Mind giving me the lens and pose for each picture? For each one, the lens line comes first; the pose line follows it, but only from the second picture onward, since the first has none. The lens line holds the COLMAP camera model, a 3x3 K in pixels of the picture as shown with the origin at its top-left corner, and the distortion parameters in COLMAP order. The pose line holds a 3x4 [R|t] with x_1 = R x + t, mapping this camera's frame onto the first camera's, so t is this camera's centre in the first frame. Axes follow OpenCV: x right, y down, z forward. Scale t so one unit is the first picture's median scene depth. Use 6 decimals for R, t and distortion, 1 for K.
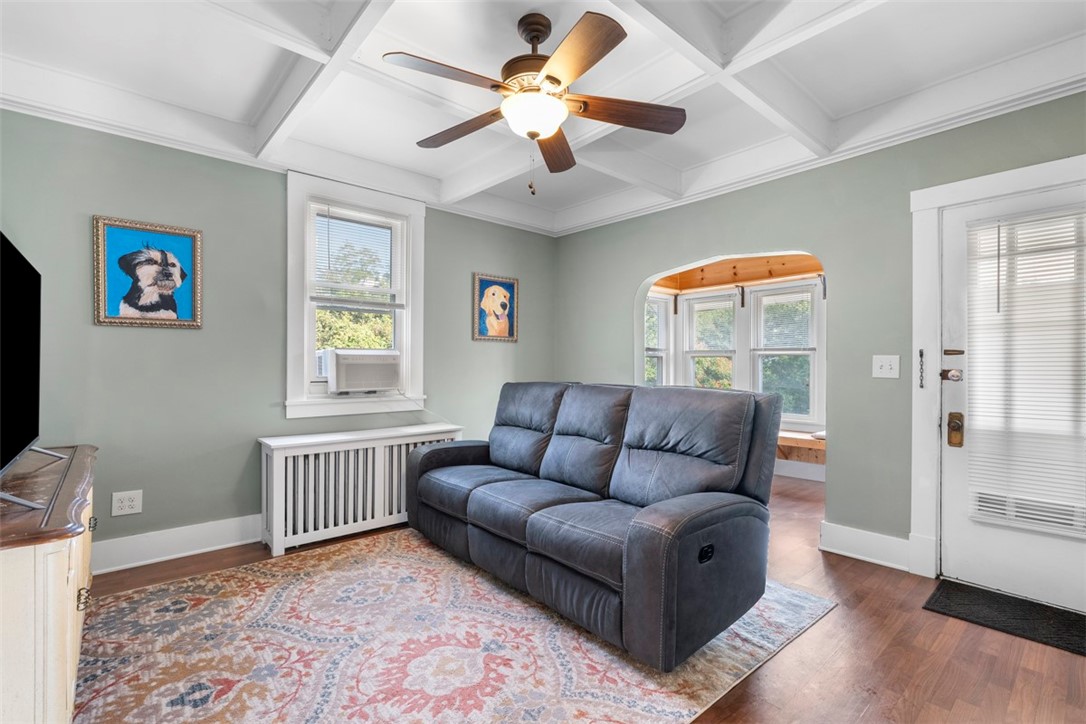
lens RADIAL K [[496.2, 0, 550.0], [0, 496.2, 363.4], [0, 0, 1]] dist [0.001336, 0.000040]
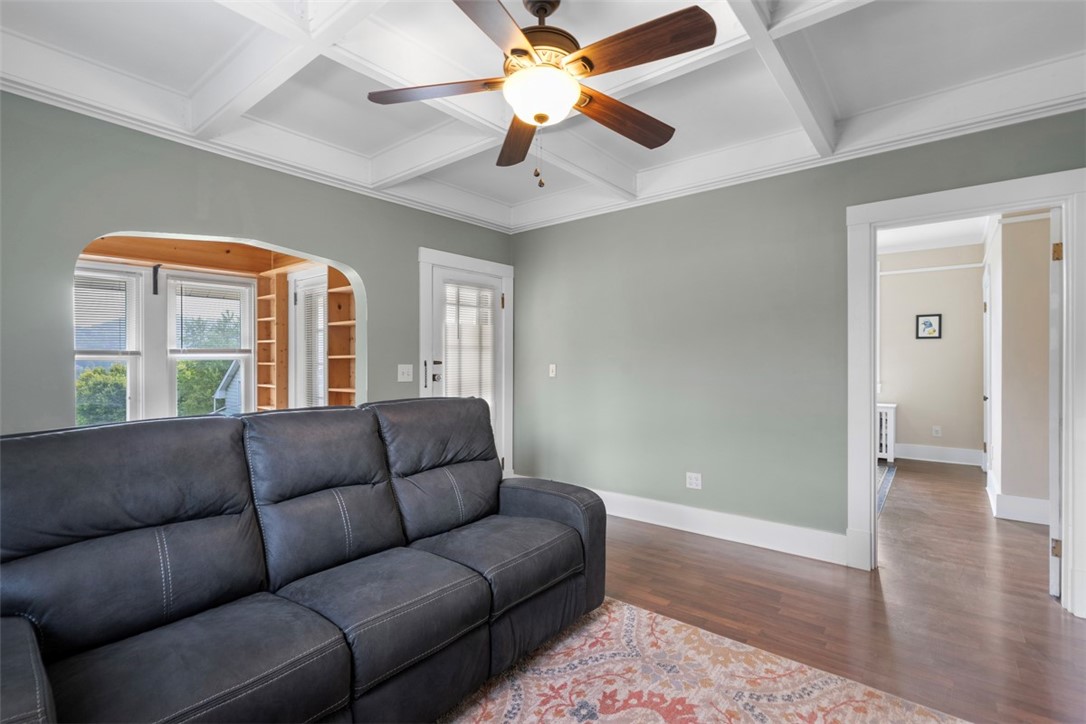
lens RADIAL K [[496.2, 0, 548.2], [0, 496.2, 362.7], [0, 0, 1]] dist [0.001336, 0.000040]
pose [[-0.177995, -0.001850, 0.984030, -0.753519], [-0.001353, 0.999998, 0.001636, -0.025867], [-0.984031, -0.001040, -0.177997, 0.968985]]
